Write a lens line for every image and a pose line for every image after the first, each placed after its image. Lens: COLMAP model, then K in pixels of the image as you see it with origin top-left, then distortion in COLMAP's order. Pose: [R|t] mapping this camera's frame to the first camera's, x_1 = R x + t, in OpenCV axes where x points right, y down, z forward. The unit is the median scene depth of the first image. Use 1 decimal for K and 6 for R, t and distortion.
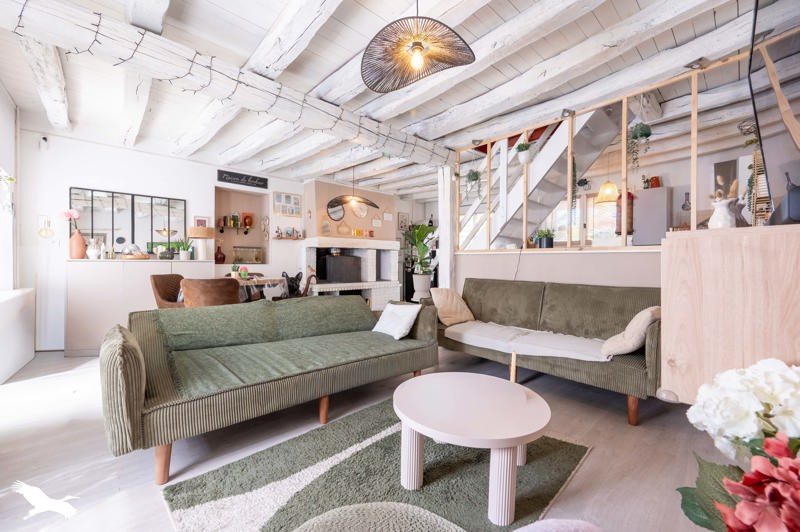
lens RADIAL K [[323.6, 0, 403.8], [0, 323.6, 267.8], [0, 0, 1]] dist [-0.011165, -0.000068]
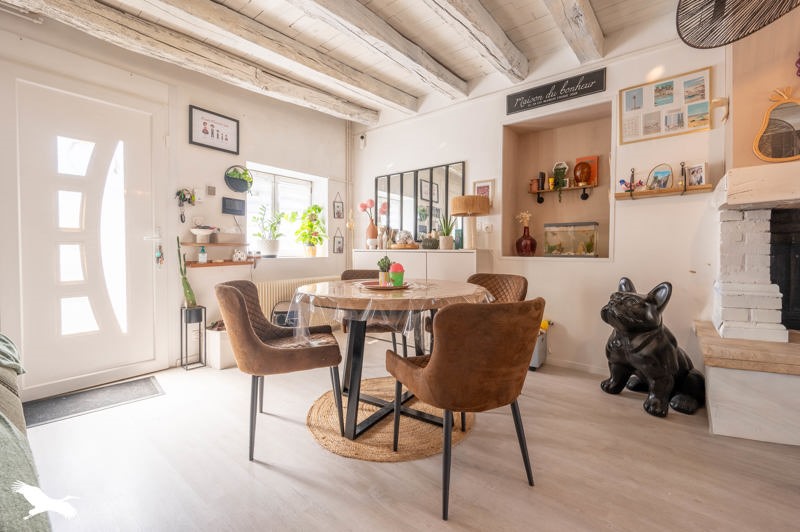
lens RADIAL K [[330.0, 0, 401.2], [0, 330.0, 253.5], [0, 0, 1]] dist [-0.001244, -0.000091]
pose [[0.106962, 0.025725, -0.993930, 0.005838], [-0.015558, 0.999586, 0.024197, -0.027054], [0.994141, 0.012875, 0.107318, 0.689902]]
